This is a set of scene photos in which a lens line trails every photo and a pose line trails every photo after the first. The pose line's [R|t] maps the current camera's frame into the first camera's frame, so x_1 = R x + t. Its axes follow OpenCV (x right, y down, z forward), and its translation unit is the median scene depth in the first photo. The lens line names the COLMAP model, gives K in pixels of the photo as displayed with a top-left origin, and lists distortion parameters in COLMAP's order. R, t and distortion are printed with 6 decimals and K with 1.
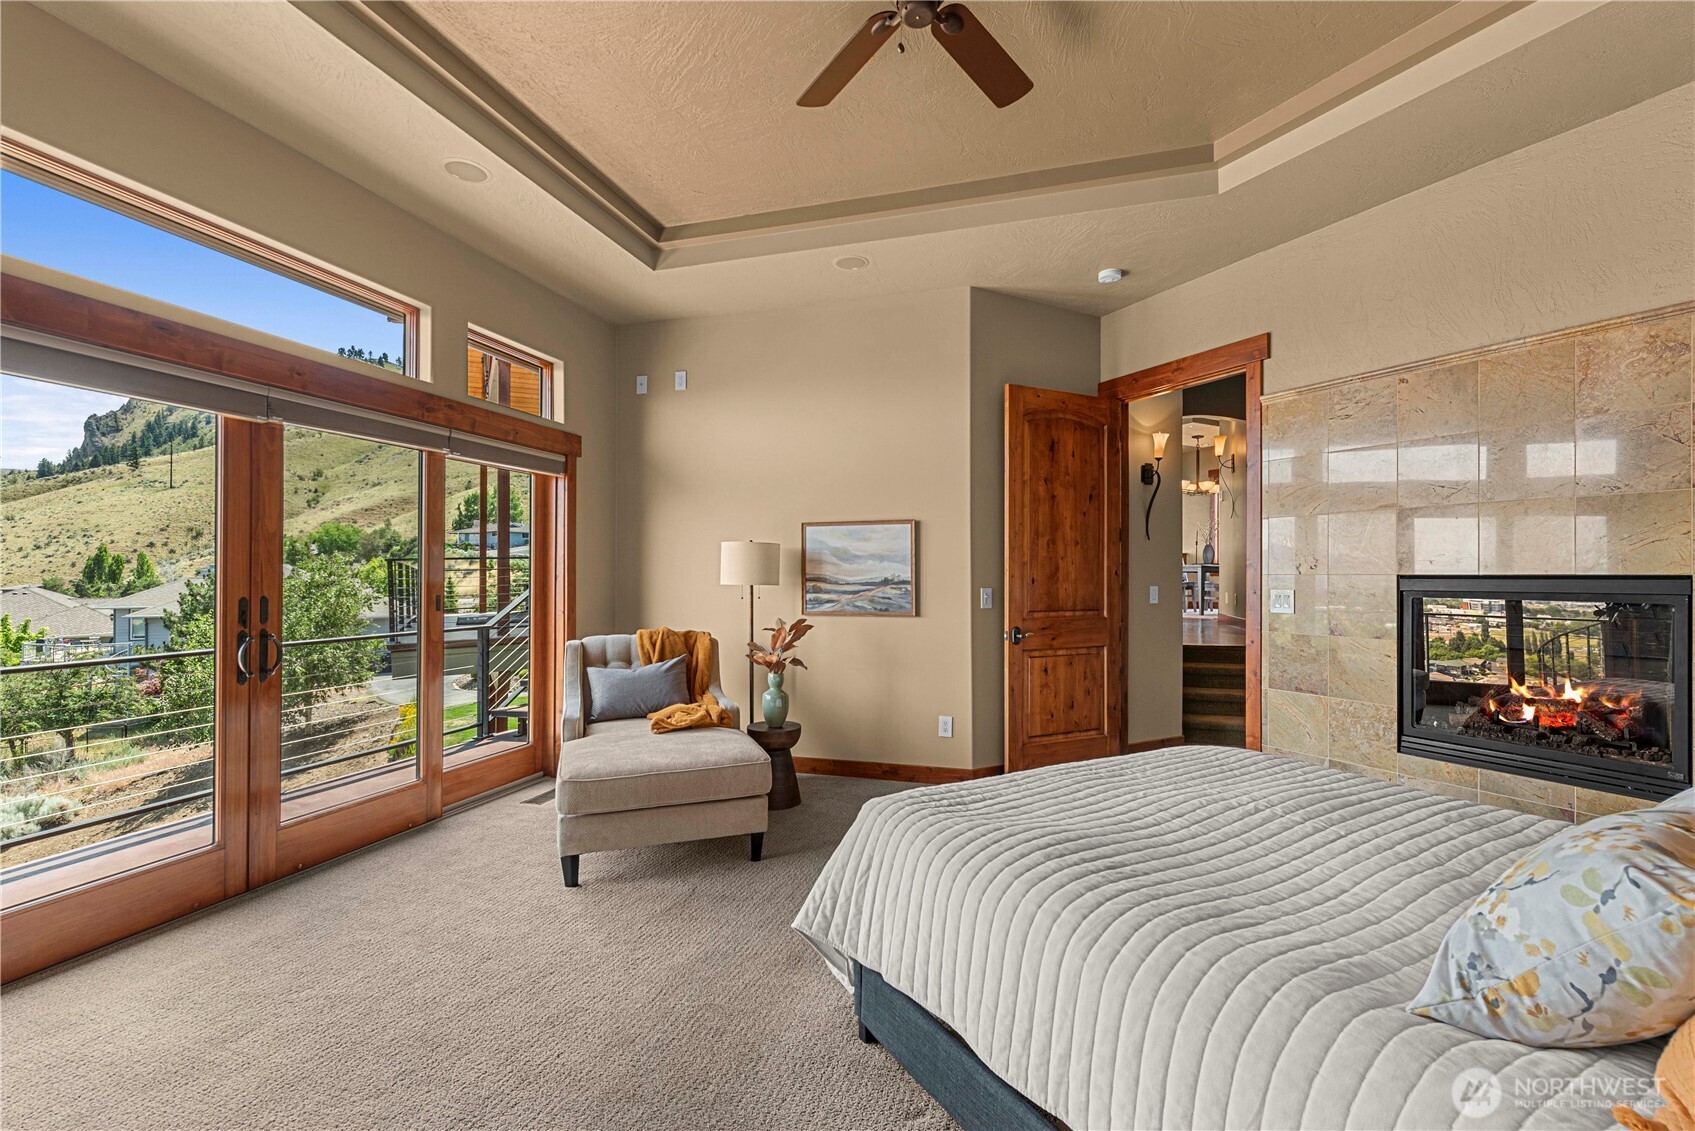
lens RADIAL K [[720.3, 0, 854.5], [0, 720.3, 573.9], [0, 0, 1]] dist [0.001926, -0.000032]
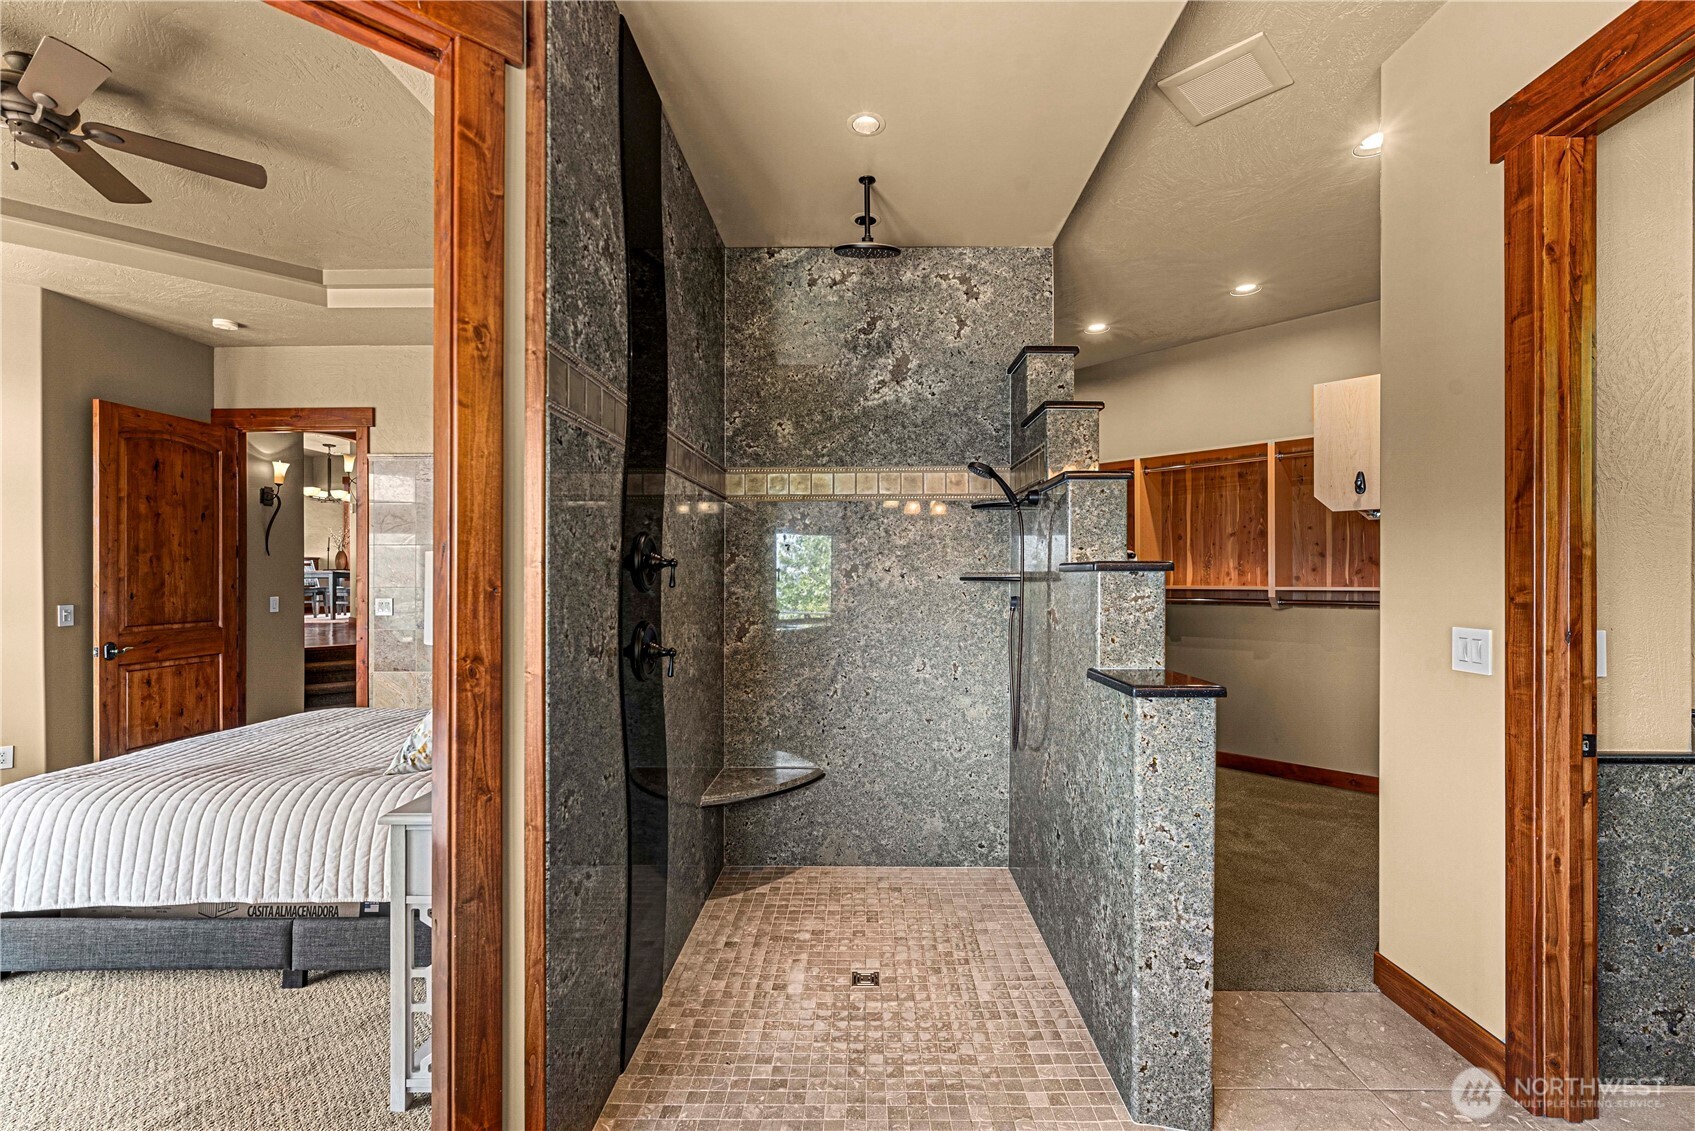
lens RADIAL K [[720.3, 0, 854.5], [0, 720.3, 573.9], [0, 0, 1]] dist [0.001926, -0.000032]
pose [[0.485258, -0.001021, 0.874370, -0.145869], [0.000658, 0.999999, 0.000803, -0.021522], [-0.874371, 0.000186, 0.485259, -0.382351]]
